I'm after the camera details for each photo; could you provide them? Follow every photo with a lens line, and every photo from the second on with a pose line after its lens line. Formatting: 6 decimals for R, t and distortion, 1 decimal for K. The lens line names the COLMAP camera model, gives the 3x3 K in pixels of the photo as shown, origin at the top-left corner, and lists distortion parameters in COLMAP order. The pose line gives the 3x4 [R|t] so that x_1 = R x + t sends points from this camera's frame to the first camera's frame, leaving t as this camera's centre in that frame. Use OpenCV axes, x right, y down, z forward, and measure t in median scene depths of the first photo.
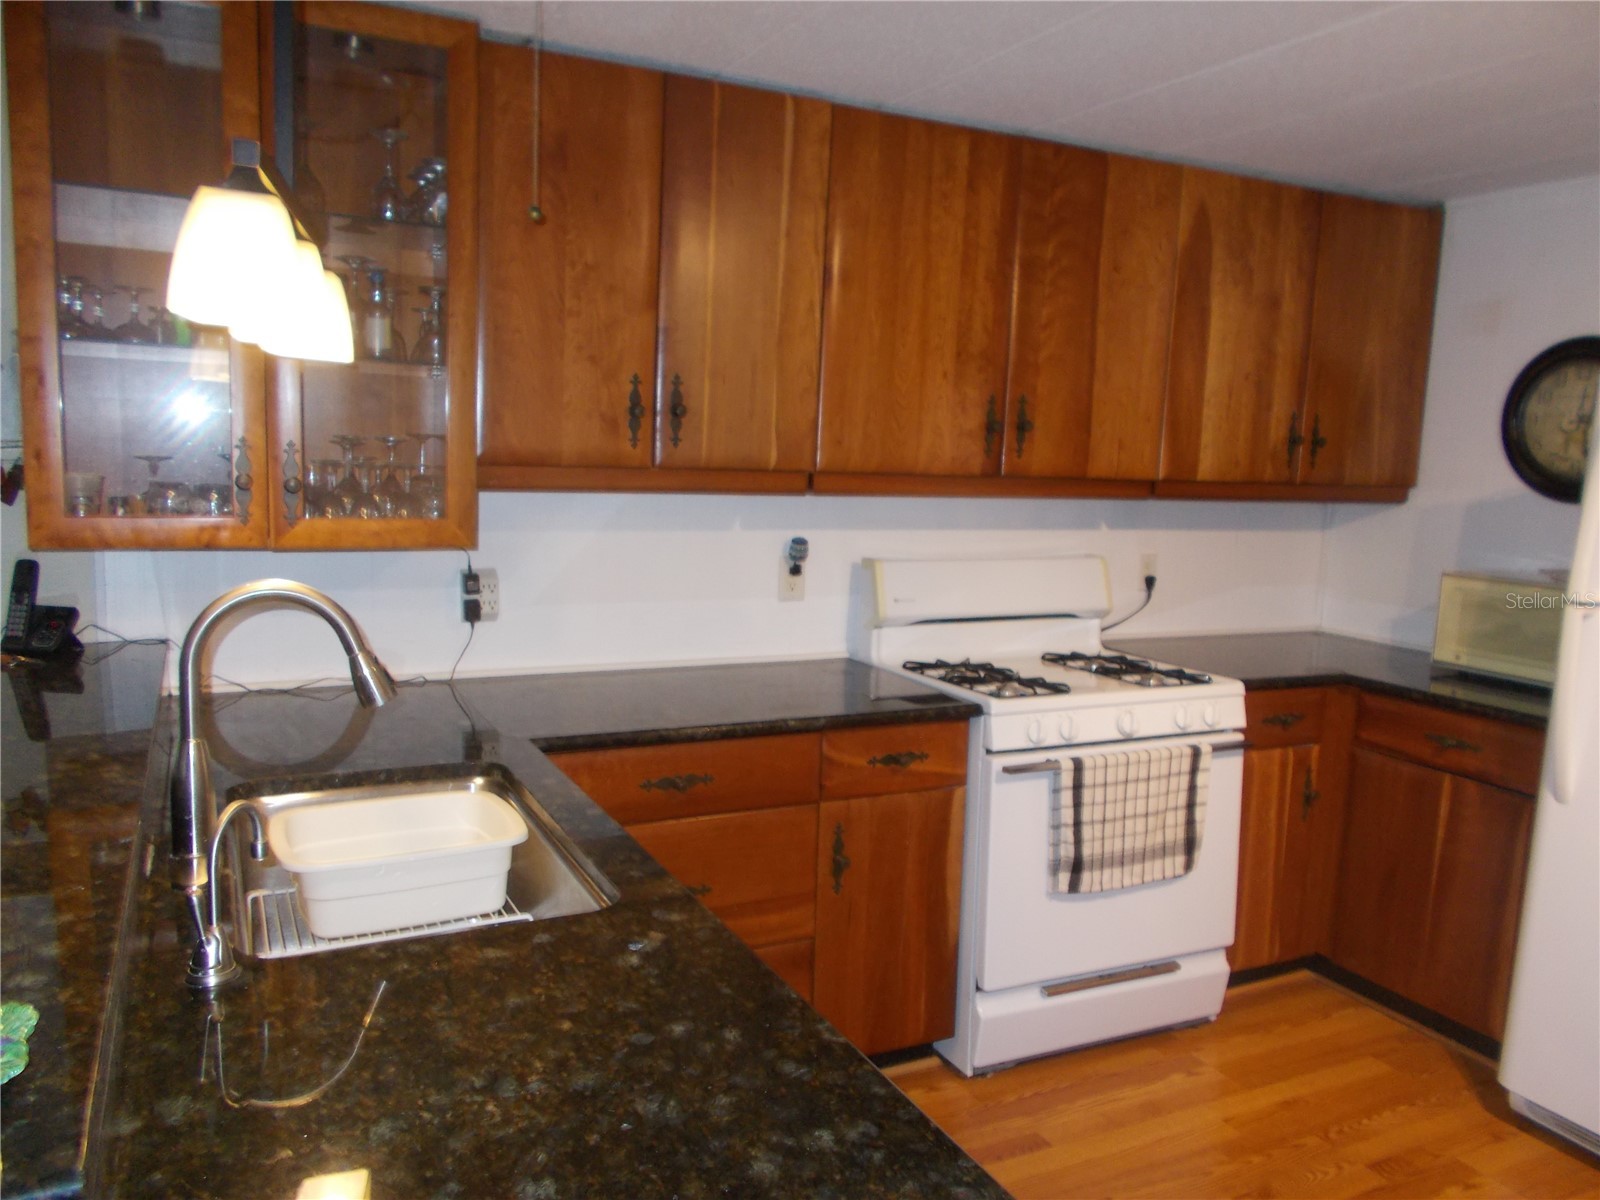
lens RADIAL K [[1224.6, 0, 800.0], [0, 1224.6, 600.0], [0, 0, 1]] dist [0.024743, -0.003635]
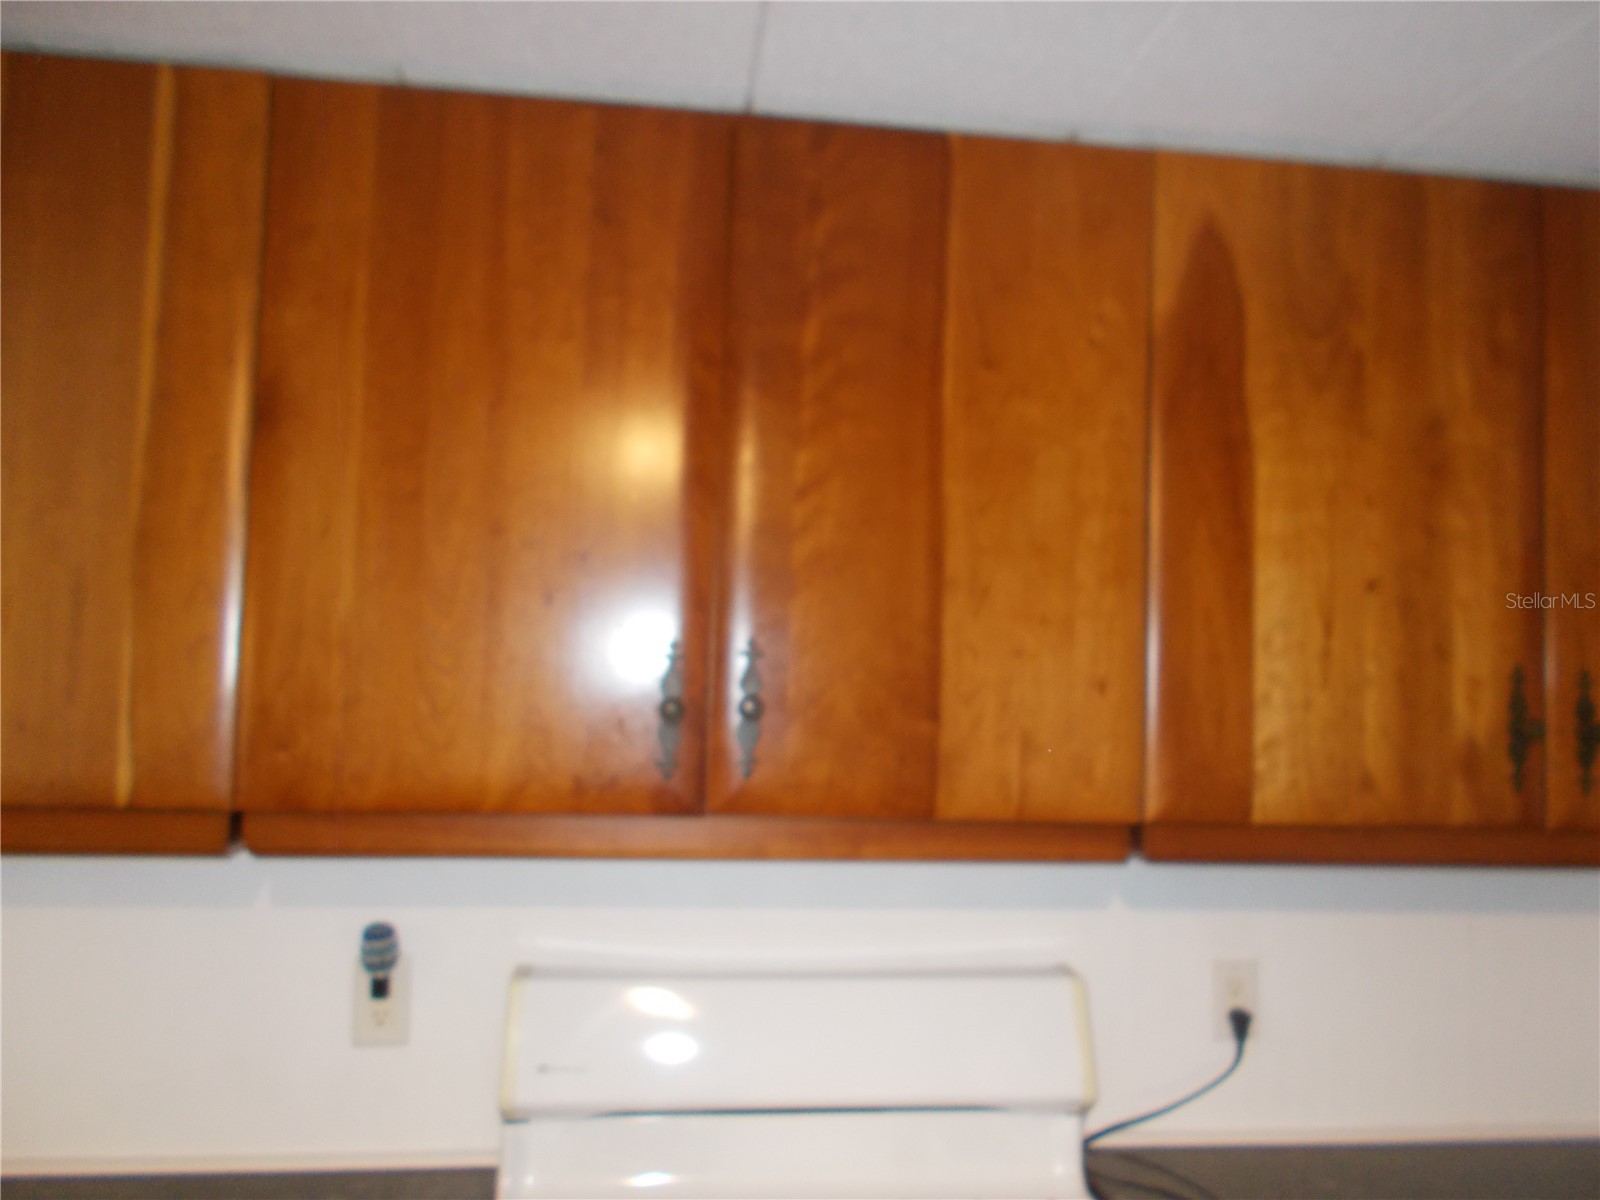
lens RADIAL K [[1193.8, 0, 799.0], [0, 1193.8, 633.0], [0, 0, 1]] dist [-0.002271, 0.000633]
pose [[0.941597, -0.029206, -0.335474, 0.331509], [-0.035112, 0.982287, -0.184066, -0.083899], [0.334907, 0.185094, 0.923892, 0.569006]]
